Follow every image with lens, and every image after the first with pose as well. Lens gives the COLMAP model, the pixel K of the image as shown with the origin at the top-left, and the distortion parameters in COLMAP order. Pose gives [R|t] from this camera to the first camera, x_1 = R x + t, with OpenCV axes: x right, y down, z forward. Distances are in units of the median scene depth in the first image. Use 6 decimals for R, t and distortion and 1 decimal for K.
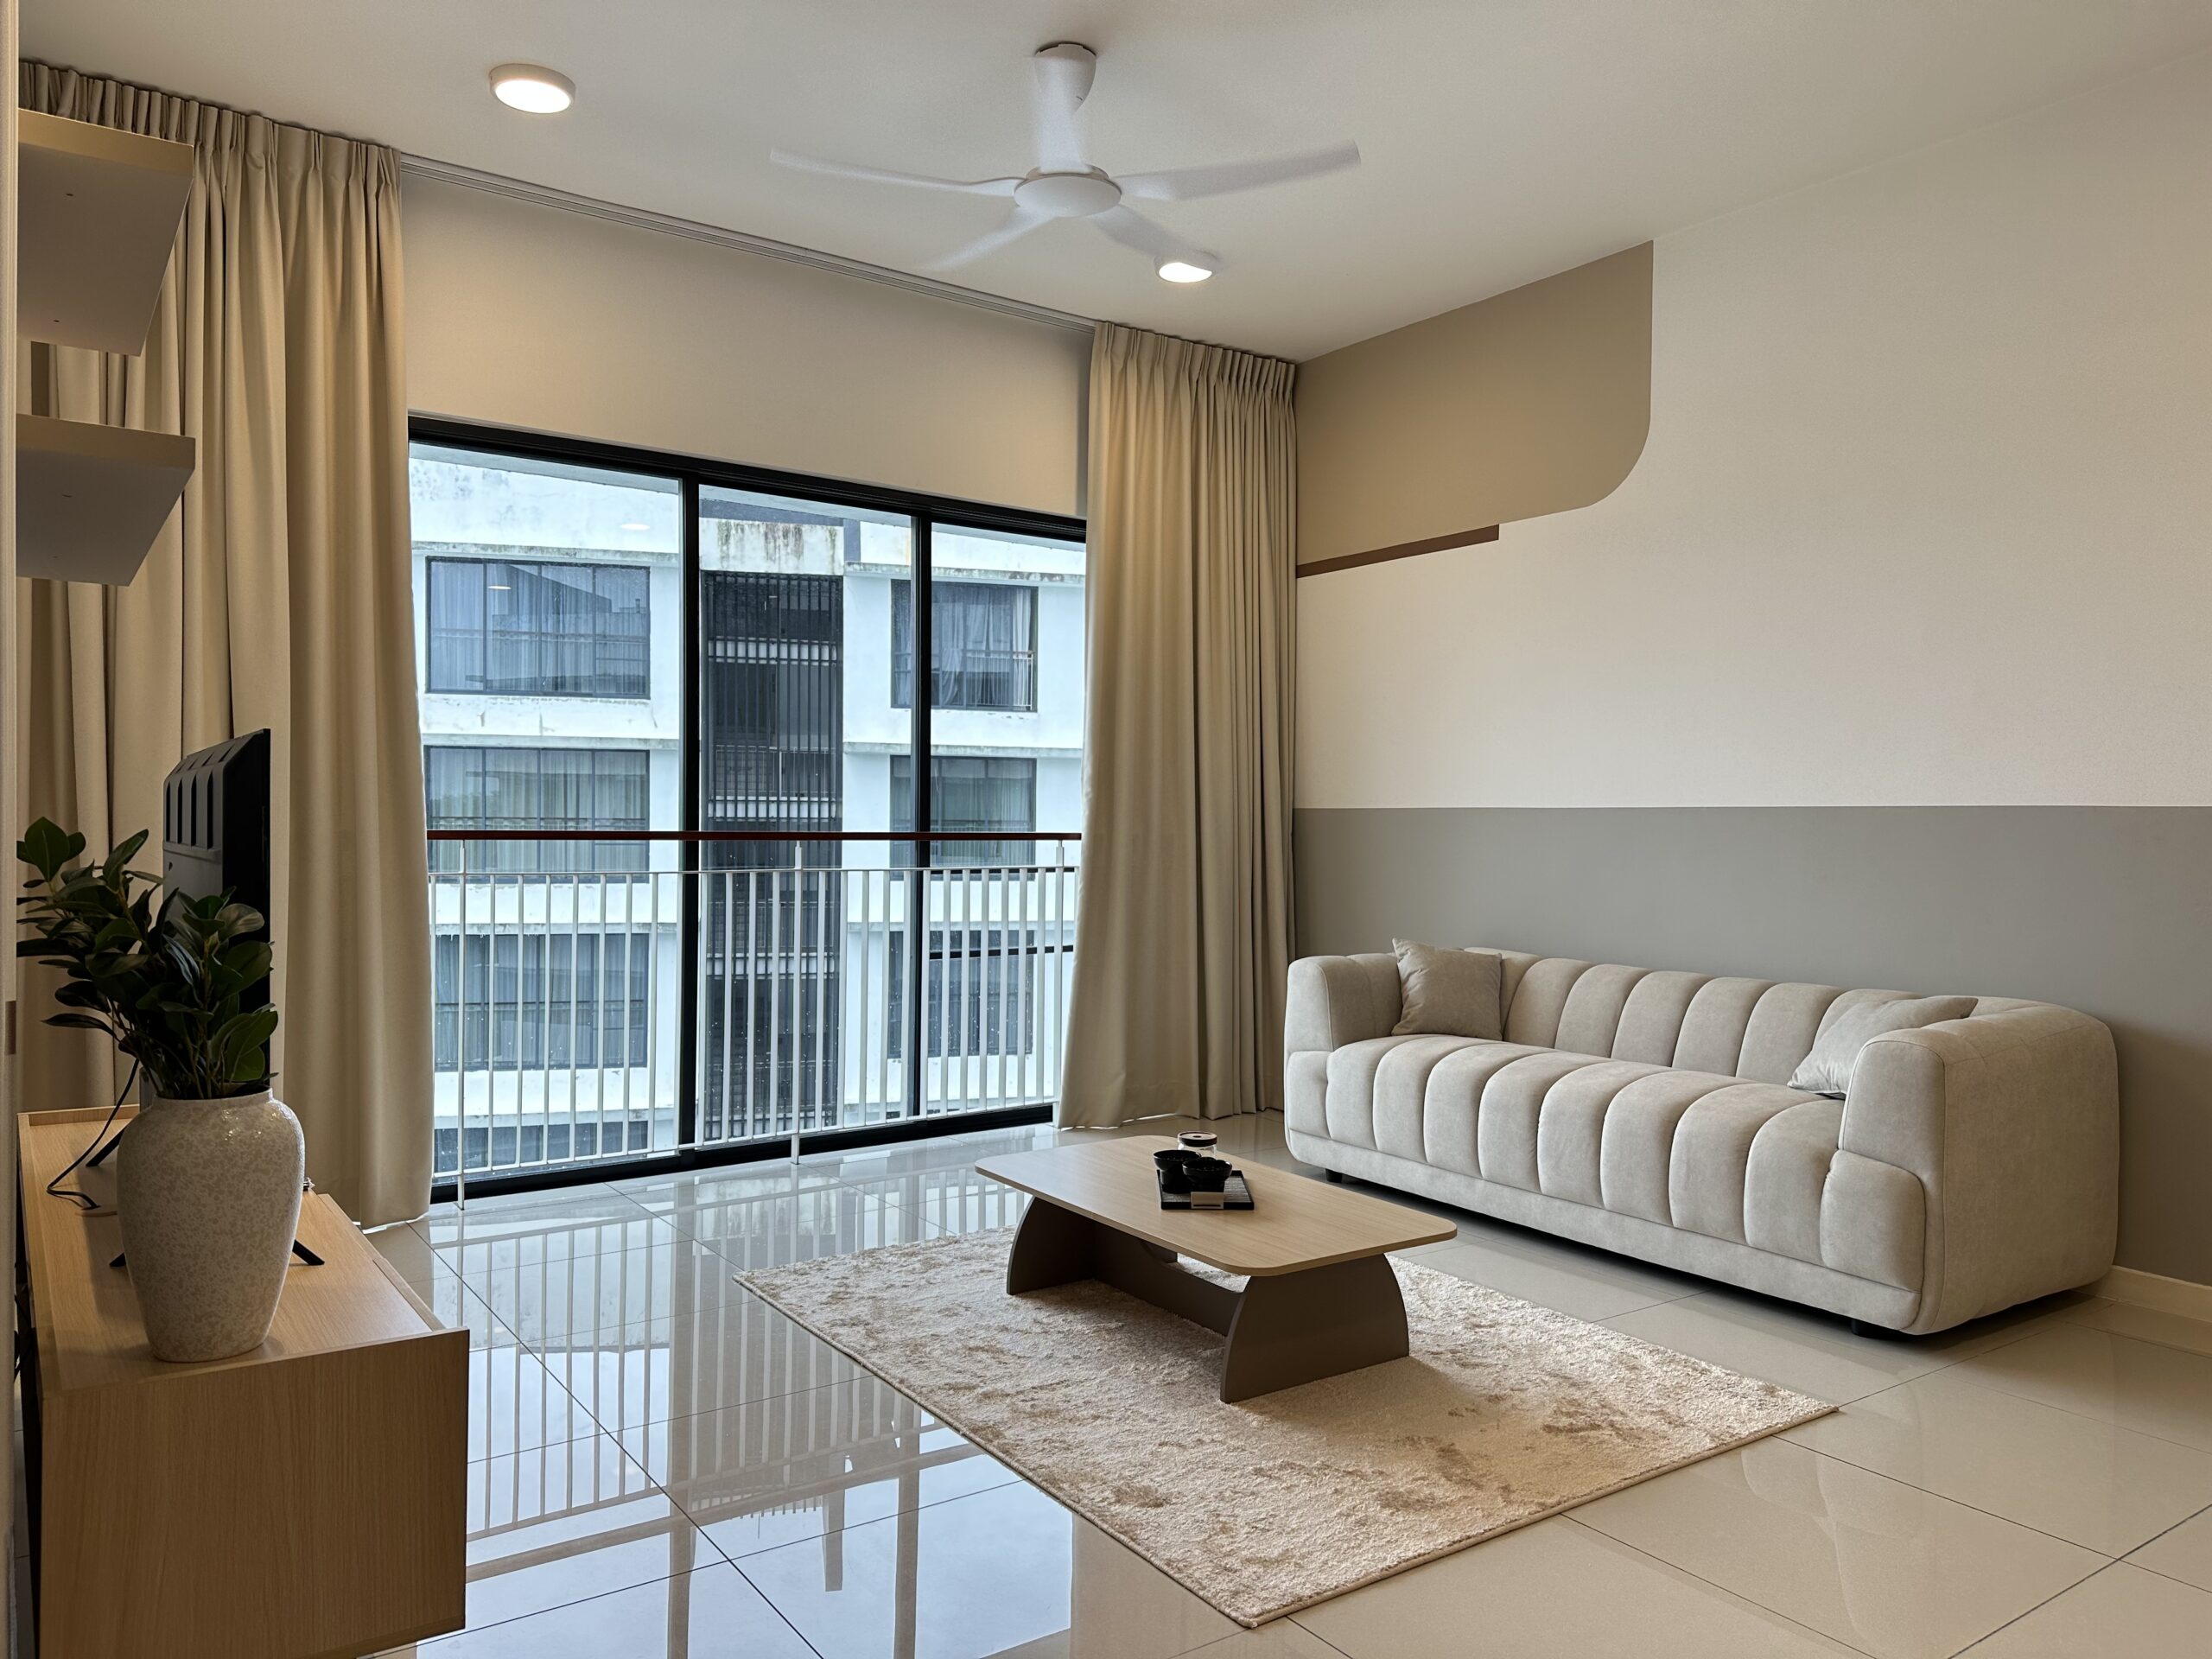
lens RADIAL K [[1545.7, 0, 1105.0], [0, 1545.7, 842.8], [0, 0, 1]] dist [0.097982, -0.133289]
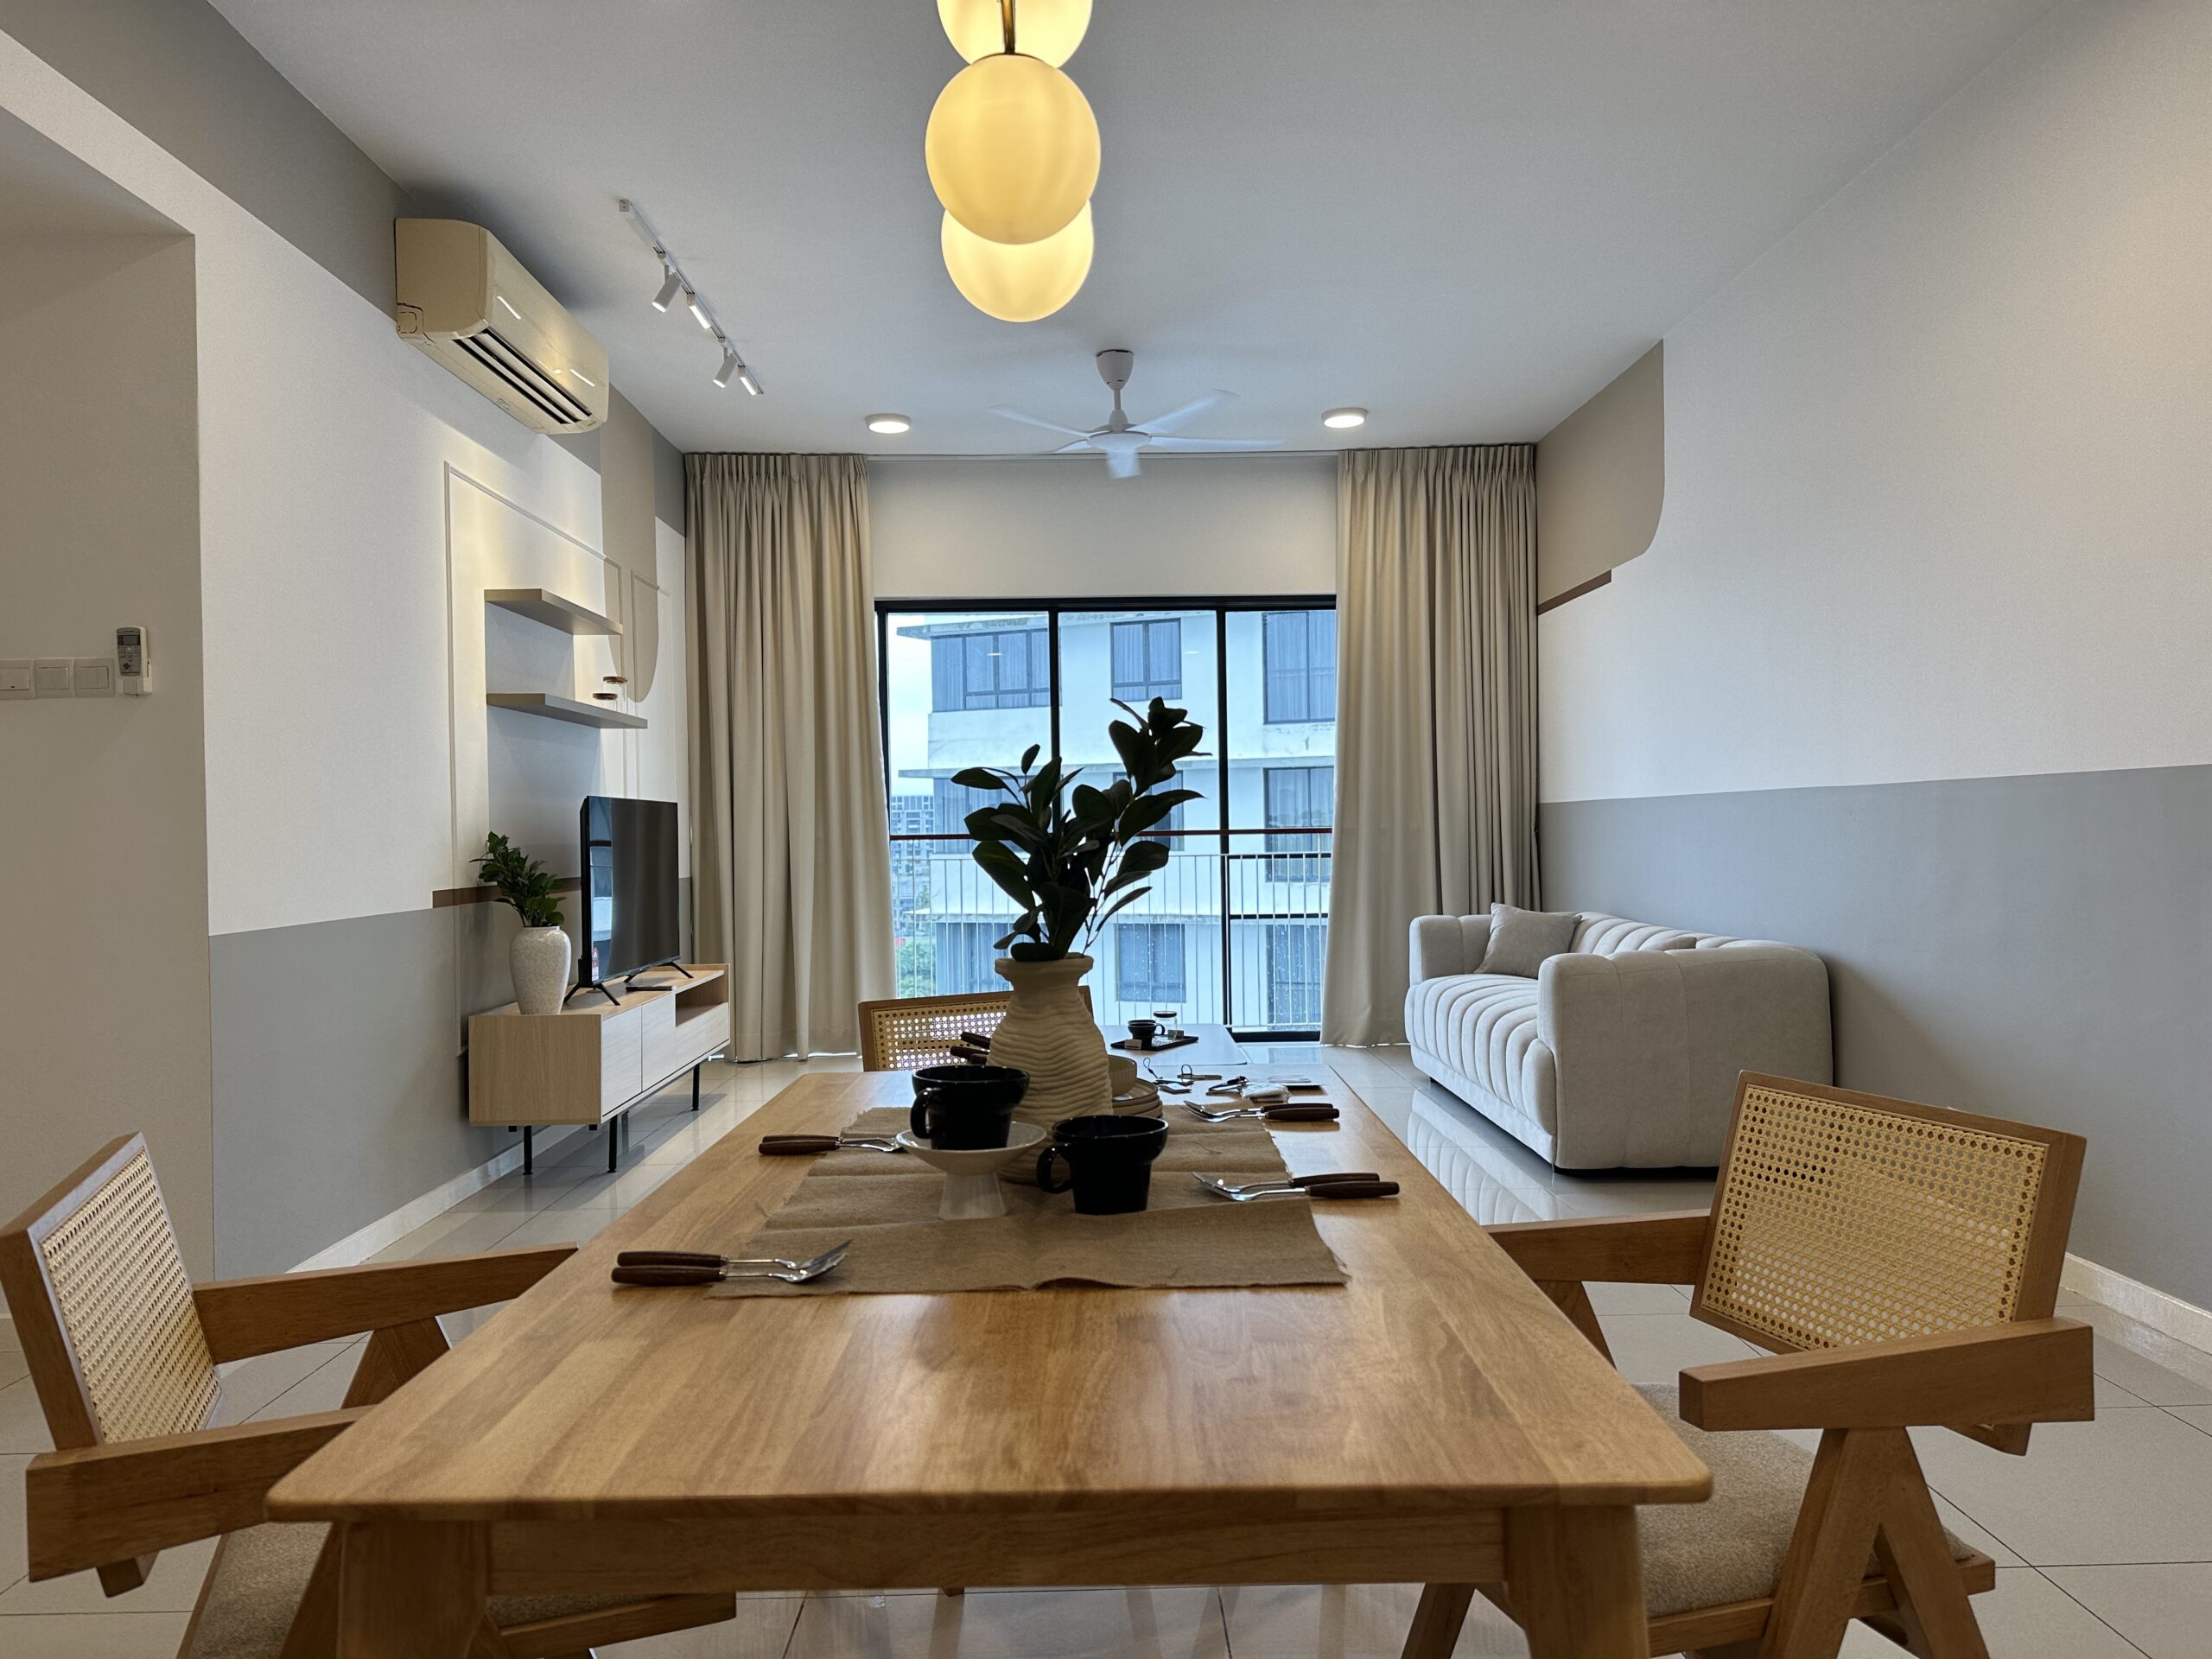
lens RADIAL K [[1545.9, 0, 1102.5], [0, 1545.9, 838.6], [0, 0, 1]] dist [0.095342, -0.128647]
pose [[0.826076, -0.019161, -0.563233, 0.592127], [0.015456, 0.999816, -0.011344, 0.016354], [0.563346, 0.000666, 0.826221, -0.240858]]
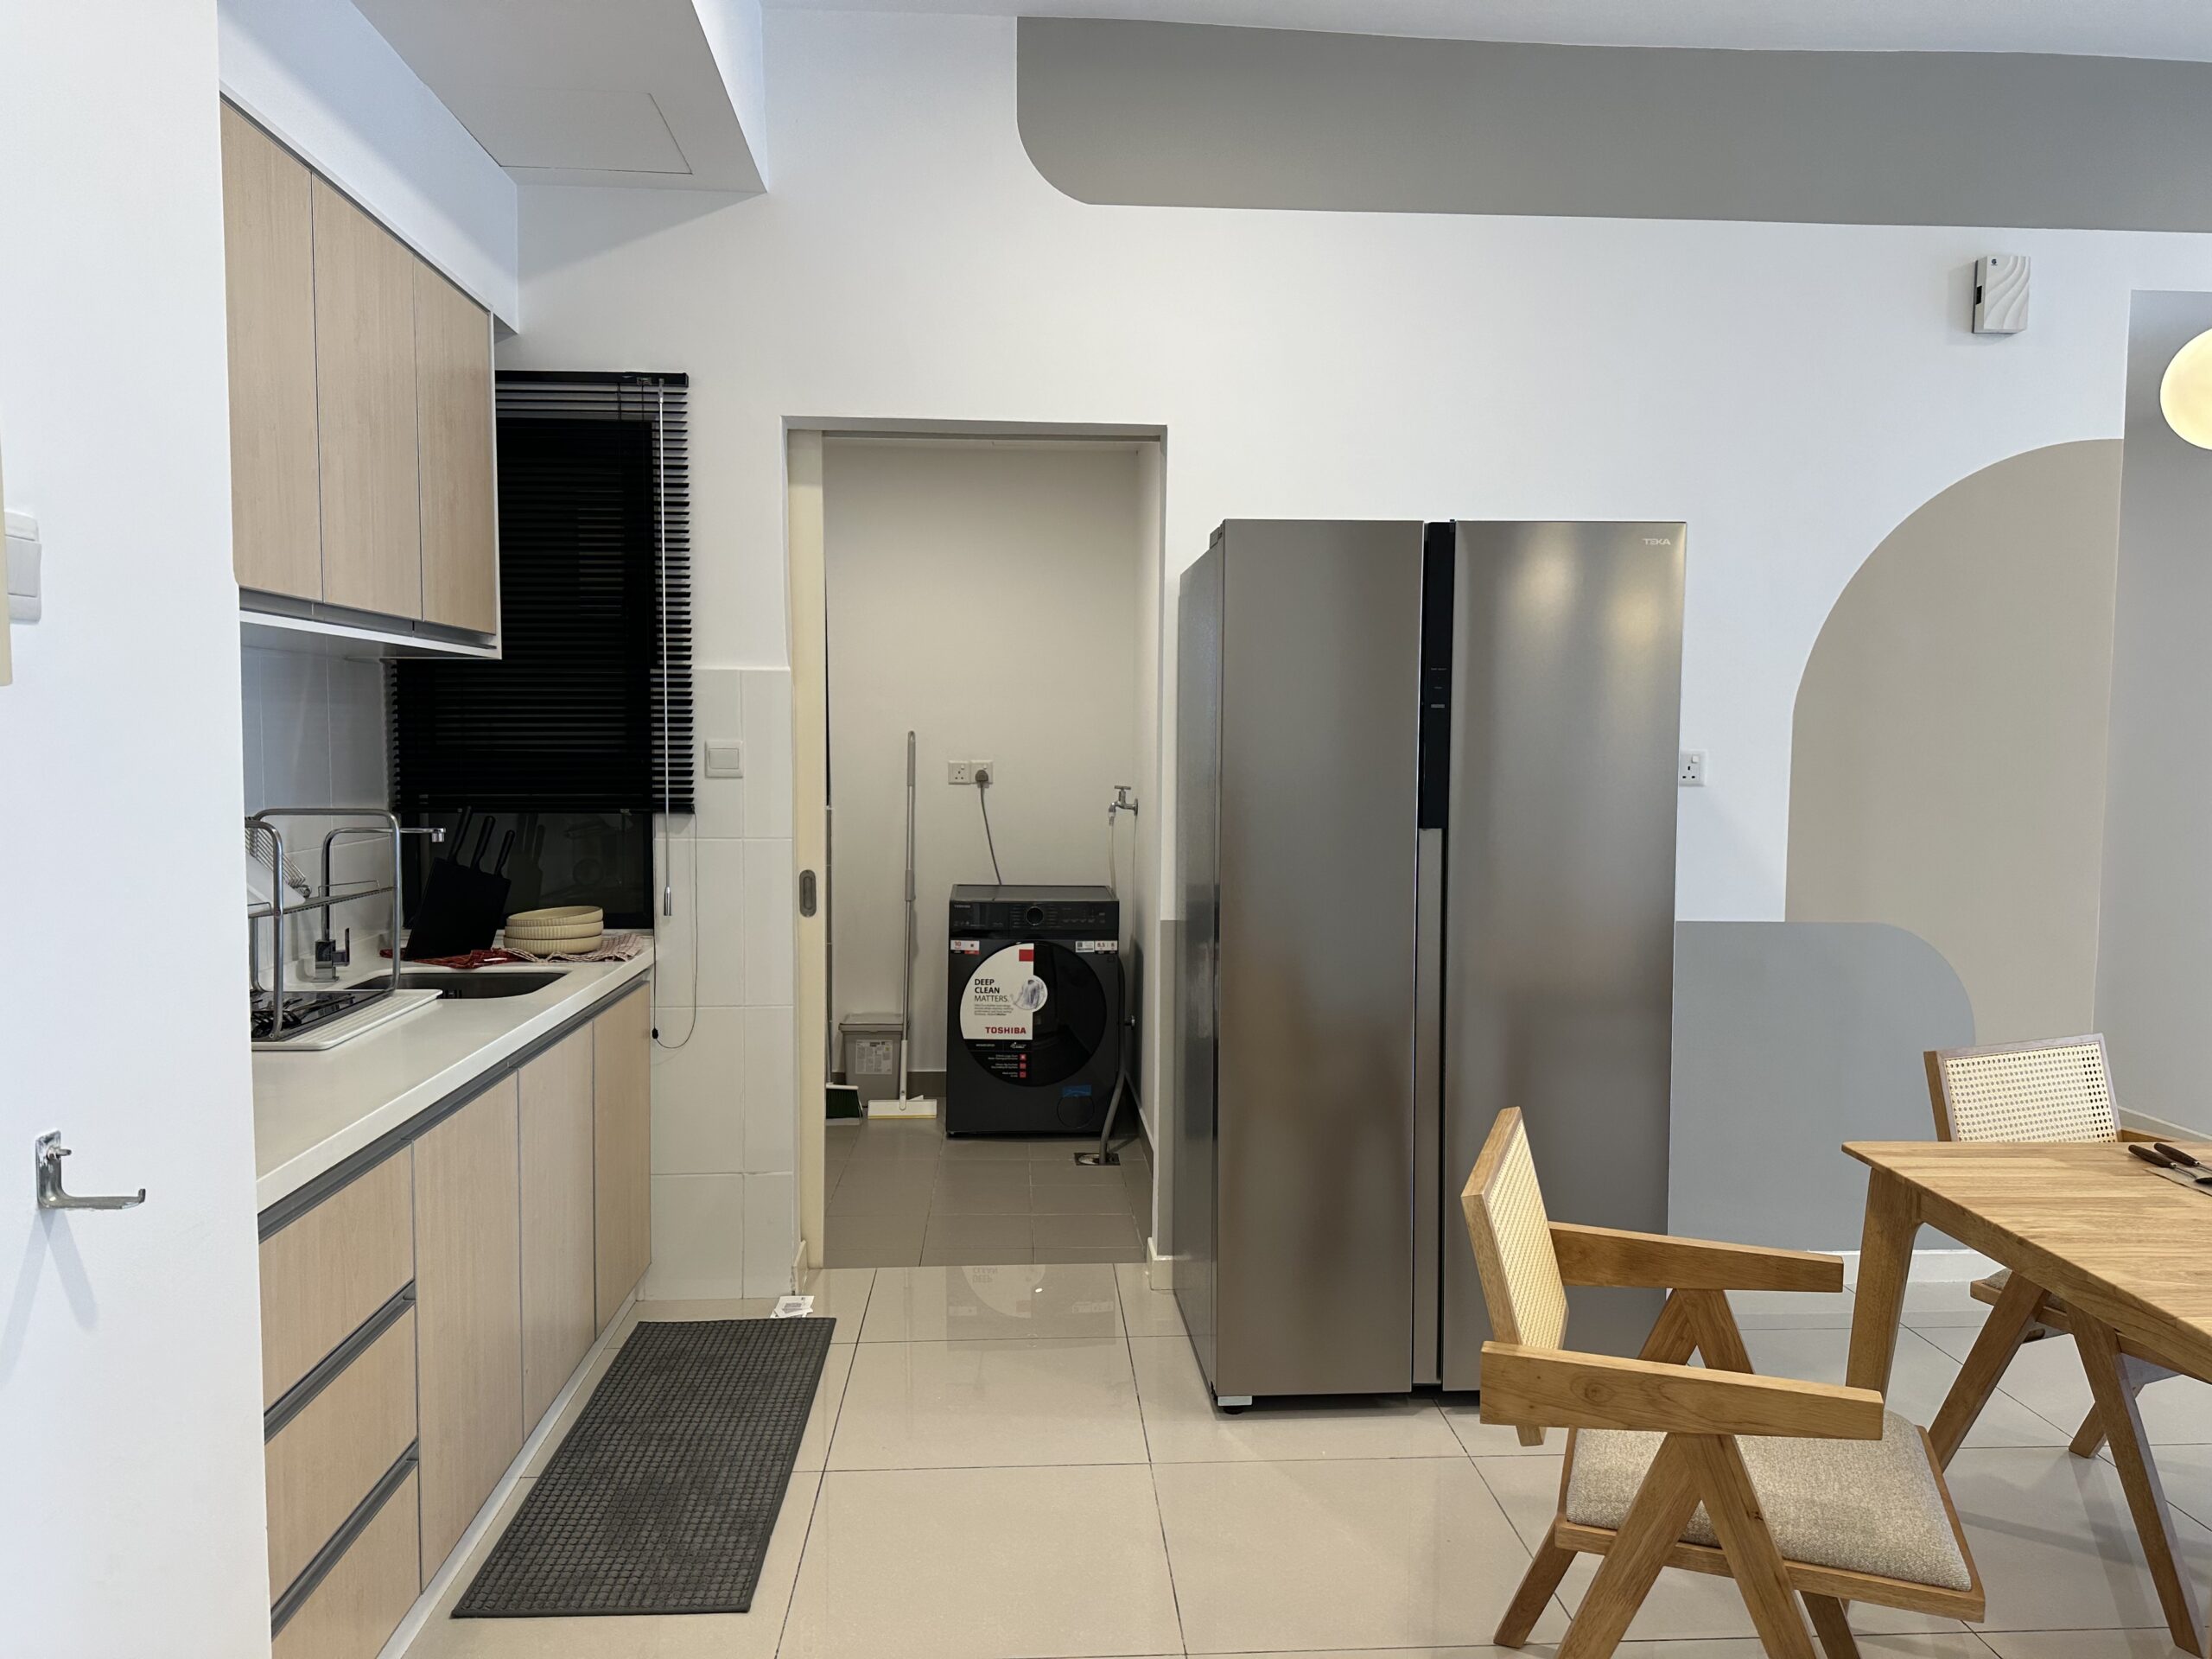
lens RADIAL K [[1547.1, 0, 1104.1], [0, 1547.1, 840.2], [0, 0, 1]] dist [0.095403, -0.130673]
pose [[-0.516889, 0.043425, -0.854950, 0.894588], [-0.026245, 0.997439, 0.066529, -0.025862], [0.855650, 0.056826, -0.514426, -0.117355]]
